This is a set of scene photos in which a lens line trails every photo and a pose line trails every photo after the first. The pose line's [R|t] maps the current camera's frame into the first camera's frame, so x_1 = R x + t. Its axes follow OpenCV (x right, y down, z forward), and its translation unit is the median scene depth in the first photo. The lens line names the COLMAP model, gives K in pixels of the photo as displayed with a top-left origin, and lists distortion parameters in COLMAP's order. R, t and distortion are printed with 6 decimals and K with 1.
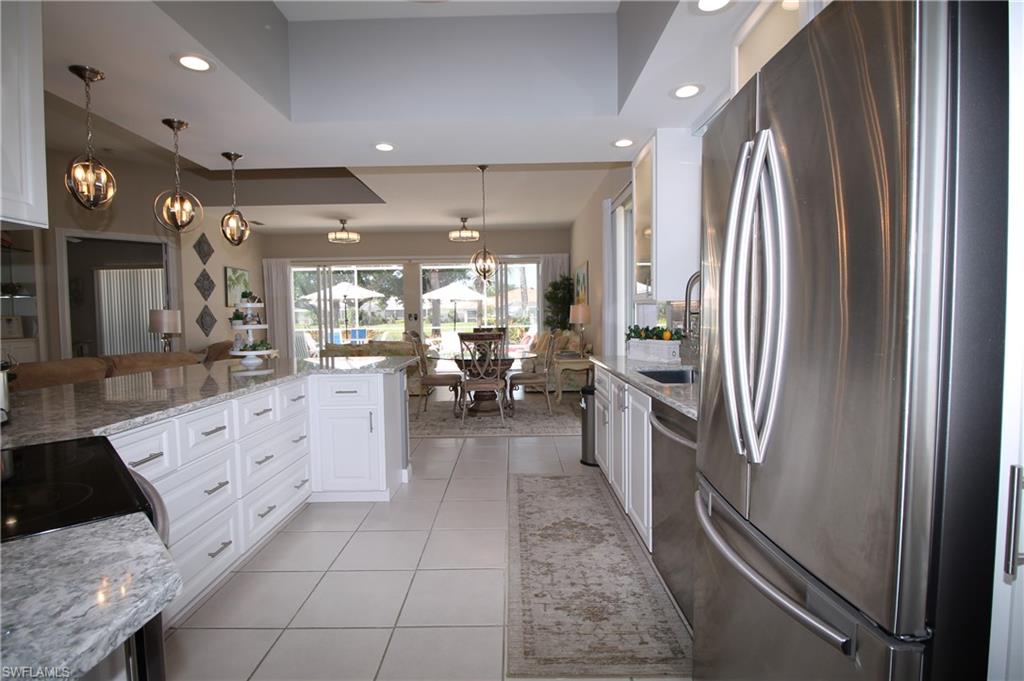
lens RADIAL K [[484.8, 0, 511.9], [0, 484.8, 337.7], [0, 0, 1]] dist [-0.000849, -0.012118]
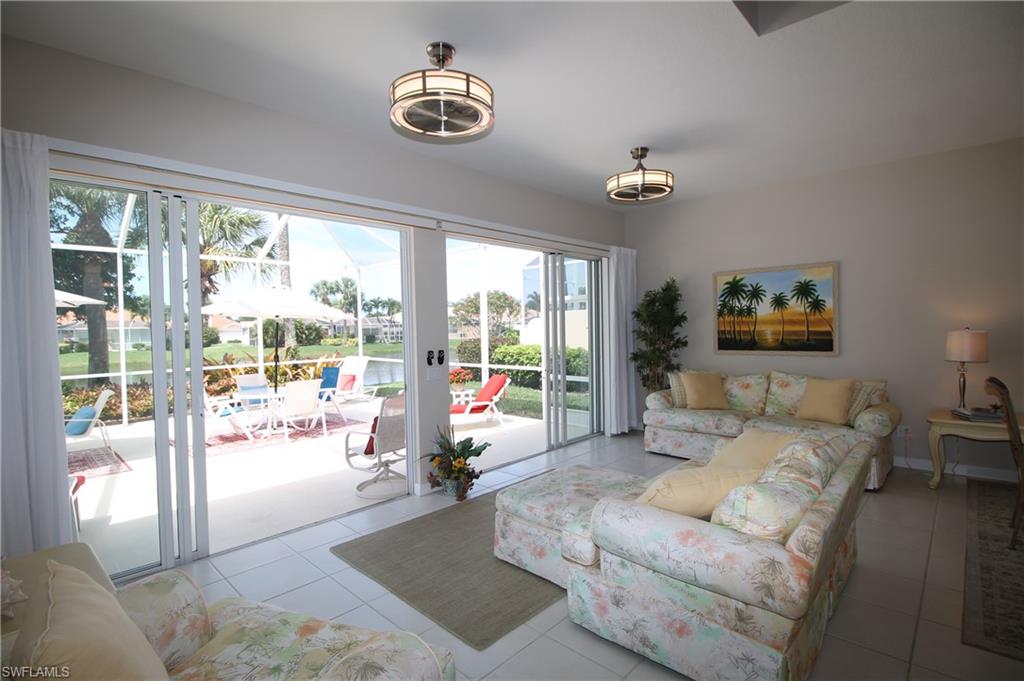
lens RADIAL K [[484.8, 0, 511.9], [0, 484.8, 337.7], [0, 0, 1]] dist [-0.000849, -0.012118]
pose [[0.688776, -0.012482, 0.724867, -0.610589], [0.028790, 0.999534, -0.010145, -0.074320], [-0.724402, 0.027857, 0.688814, 0.890534]]
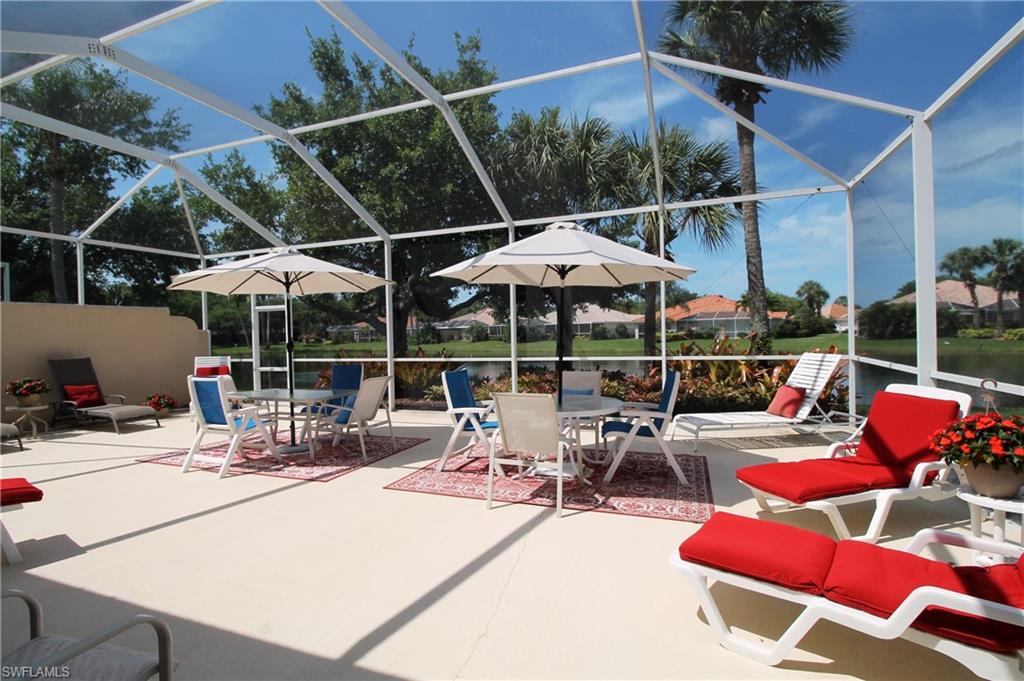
lens RADIAL K [[484.8, 0, 511.9], [0, 484.8, 337.7], [0, 0, 1]] dist [-0.000849, -0.012118]
pose [[0.938533, -0.002437, -0.345181, -0.084474], [-0.000981, 0.999952, -0.009727, -0.063883], [0.345188, 0.009468, 0.938486, 1.342089]]
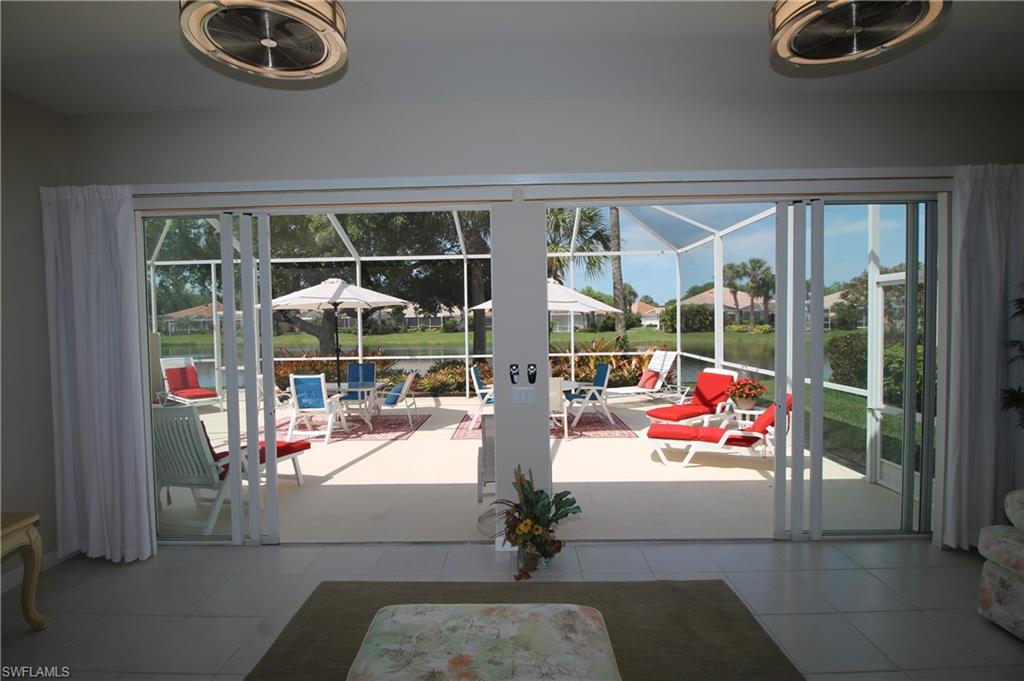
lens RADIAL K [[484.8, 0, 511.9], [0, 484.8, 337.7], [0, 0, 1]] dist [-0.000849, -0.012118]
pose [[0.999851, 0.000418, -0.017250, -0.275936], [-0.000267, 0.999961, 0.008776, -0.093750], [0.017253, -0.008770, 0.999813, 0.924663]]
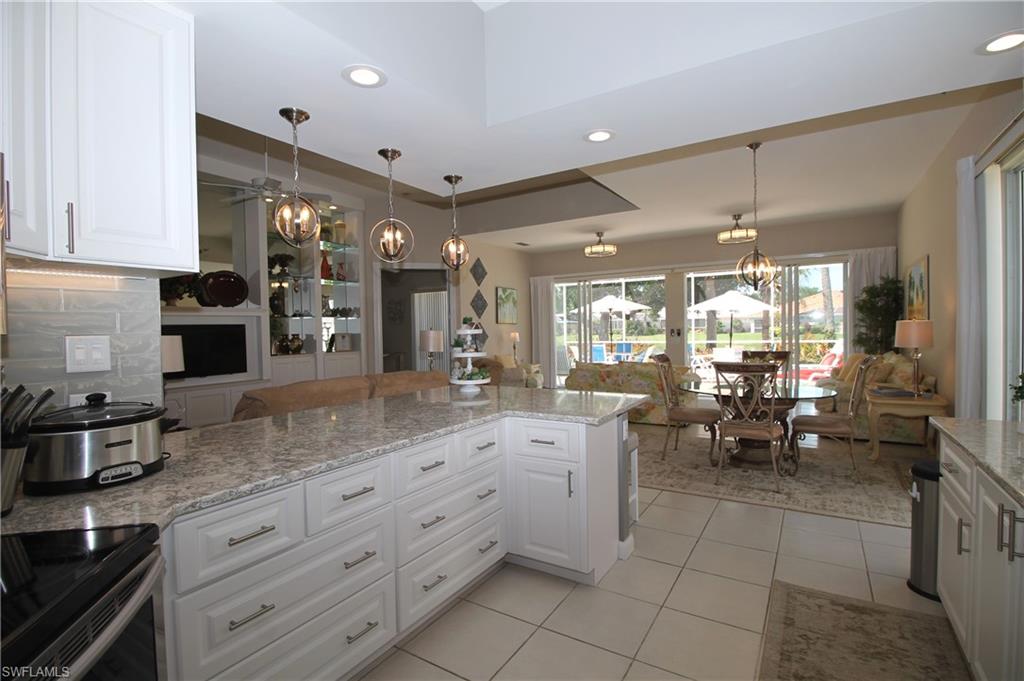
lens RADIAL K [[484.8, 0, 511.9], [0, 484.8, 337.7], [0, 0, 1]] dist [-0.000849, -0.012118]
pose [[0.847485, 0.008786, -0.530746, 0.018878], [-0.018884, 0.999729, -0.013604, -0.020759], [0.530483, 0.021552, 0.847422, 0.111160]]
